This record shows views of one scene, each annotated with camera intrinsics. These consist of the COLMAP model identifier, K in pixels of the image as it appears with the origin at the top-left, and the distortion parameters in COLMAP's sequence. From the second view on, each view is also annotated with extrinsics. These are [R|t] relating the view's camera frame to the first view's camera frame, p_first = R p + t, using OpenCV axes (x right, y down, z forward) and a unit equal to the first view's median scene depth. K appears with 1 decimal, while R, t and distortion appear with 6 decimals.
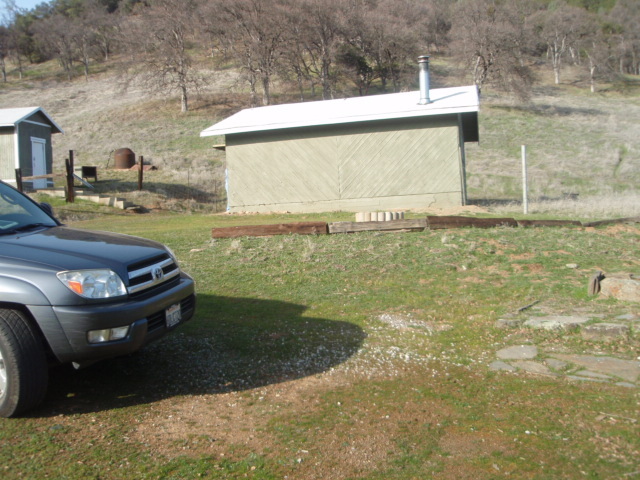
lens RADIAL K [[693.7, 0, 320.0], [0, 693.7, 240.0], [0, 0, 1]] dist [-0.018577, 0.020362]
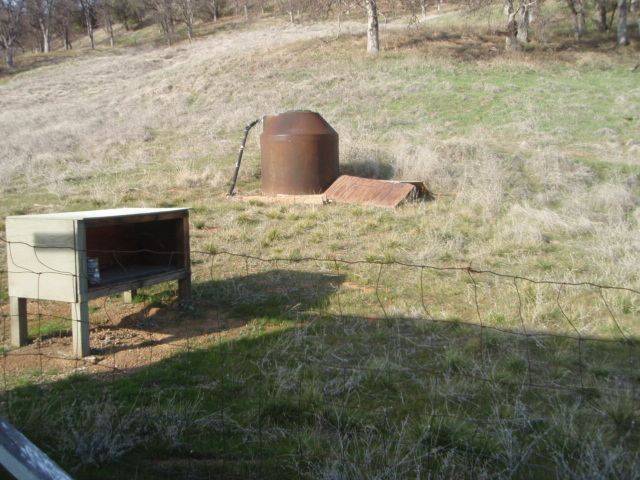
lens RADIAL K [[693.7, 0, 320.0], [0, 693.7, 240.0], [0, 0, 1]] dist [-0.018577, 0.020362]
pose [[0.989833, 0.022573, -0.140432, -0.161718], [-0.019943, 0.999599, 0.020106, -0.061157], [0.140830, -0.017101, 0.989886, 0.505948]]
